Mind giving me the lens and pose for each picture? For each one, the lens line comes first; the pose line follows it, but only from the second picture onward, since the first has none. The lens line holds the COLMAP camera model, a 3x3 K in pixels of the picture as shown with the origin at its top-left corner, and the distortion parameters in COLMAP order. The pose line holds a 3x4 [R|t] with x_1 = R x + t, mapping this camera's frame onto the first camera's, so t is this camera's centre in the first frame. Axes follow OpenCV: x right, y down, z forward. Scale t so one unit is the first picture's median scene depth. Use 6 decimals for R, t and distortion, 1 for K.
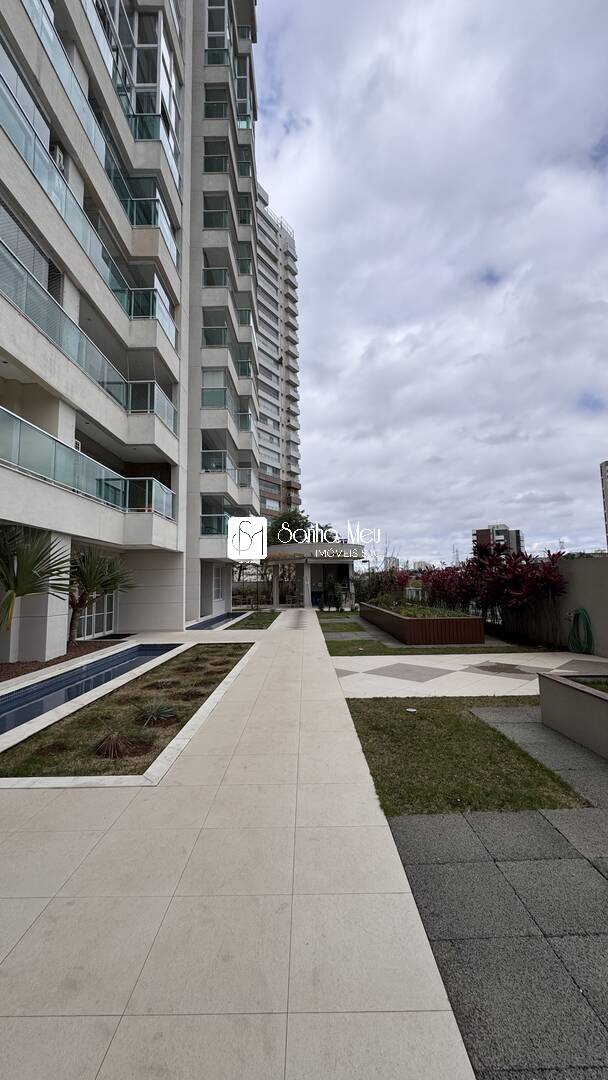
lens RADIAL K [[432.3, 0, 300.9], [0, 432.3, 541.7], [0, 0, 1]] dist [-0.001492, -0.000705]
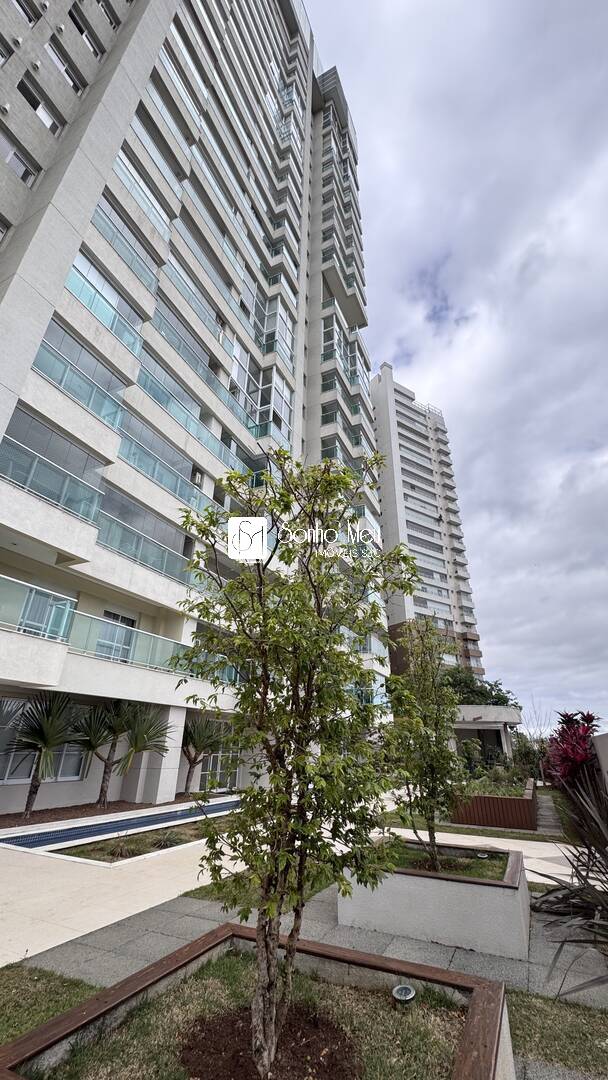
lens RADIAL K [[432.3, 0, 300.4], [0, 432.3, 542.2], [0, 0, 1]] dist [-0.001492, -0.000705]
pose [[0.900734, -0.151266, -0.407181, 0.333261], [0.004791, 0.940808, -0.338907, -0.030506], [0.434344, 0.303314, 0.848143, -0.158006]]
